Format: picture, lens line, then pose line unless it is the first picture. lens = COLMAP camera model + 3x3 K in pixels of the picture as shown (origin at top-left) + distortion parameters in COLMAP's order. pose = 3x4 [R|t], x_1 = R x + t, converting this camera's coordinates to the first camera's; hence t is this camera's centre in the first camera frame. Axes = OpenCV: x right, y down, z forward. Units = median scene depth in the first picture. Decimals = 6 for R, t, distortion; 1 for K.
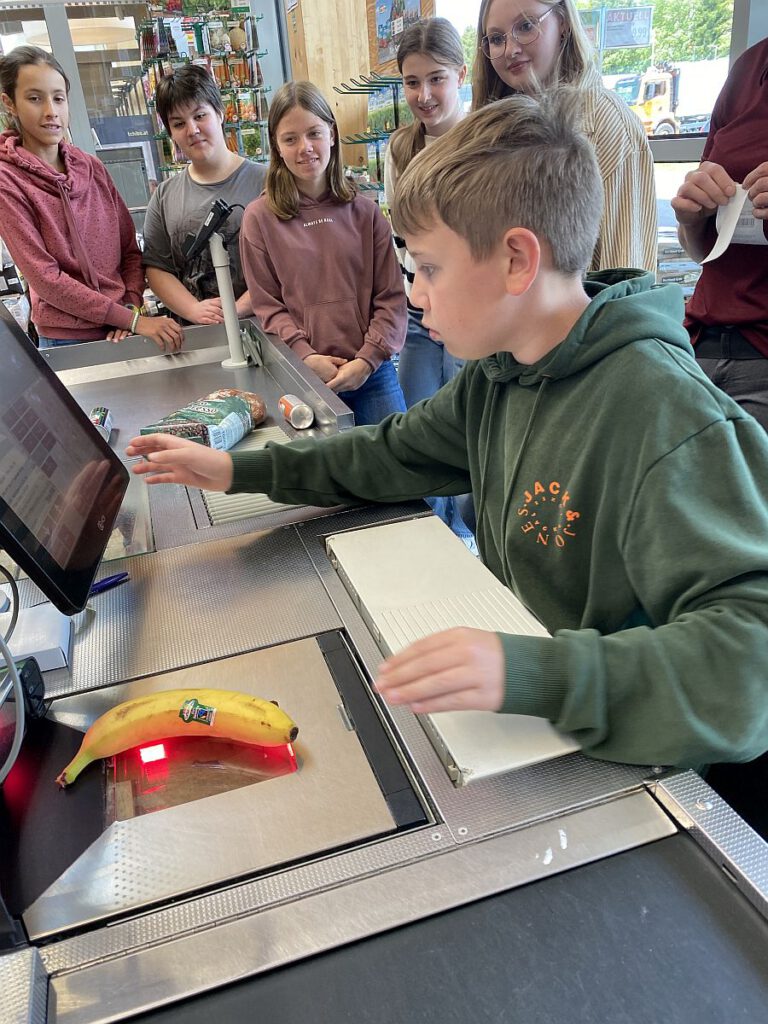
lens RADIAL K [[793.6, 0, 376.7], [0, 793.6, 526.2], [0, 0, 1]] dist [0.000731, -0.002217]
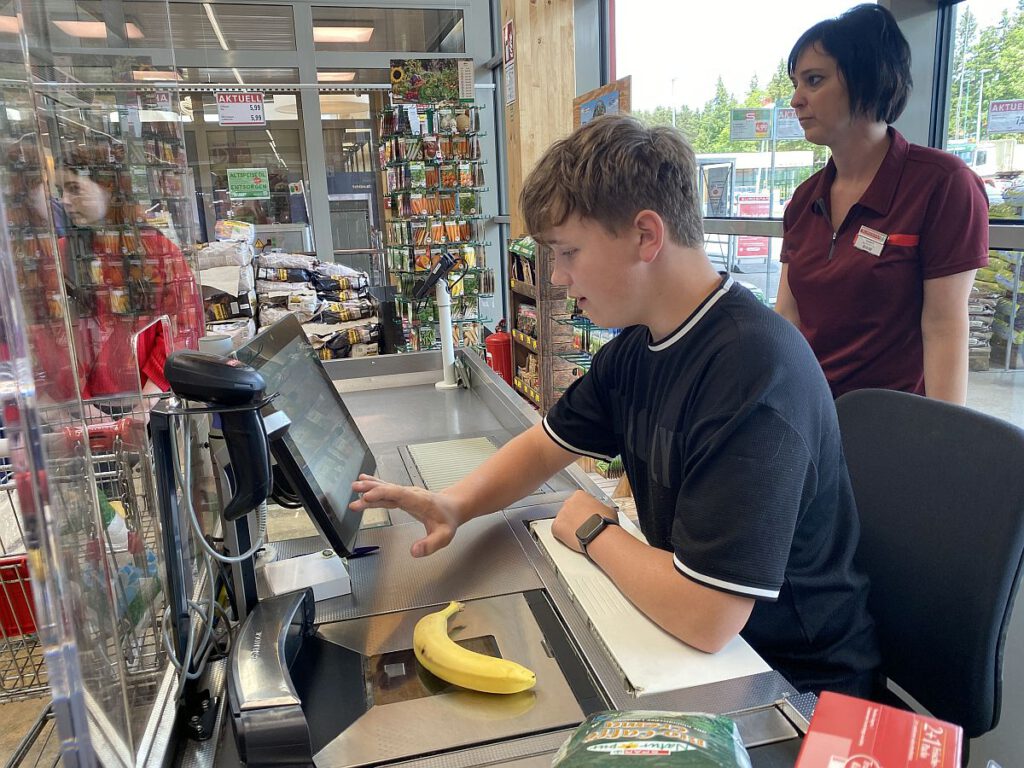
lens RADIAL K [[788.5, 0, 514.5], [0, 788.5, 381.1], [0, 0, 1]] dist [0.035568, -0.057046]
pose [[0.996897, 0.054261, -0.057024, -0.011446], [-0.065510, 0.973553, -0.218868, 0.027552], [0.043639, 0.221925, 0.974087, -0.096878]]
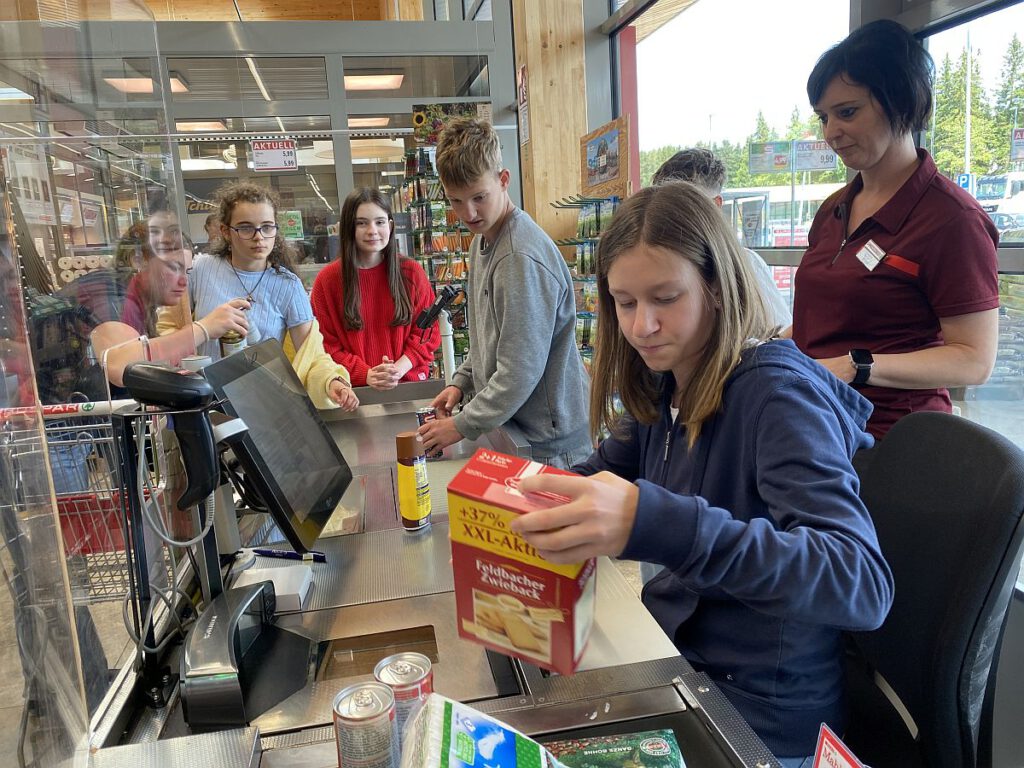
lens RADIAL K [[794.4, 0, 513.8], [0, 794.4, 380.3], [0, 0, 1]] dist [0.025780, -0.042514]
pose [[0.992359, 0.042151, -0.115958, 0.045249], [-0.071484, 0.962445, -0.261896, 0.045636], [0.100564, 0.268184, 0.958104, -0.127876]]
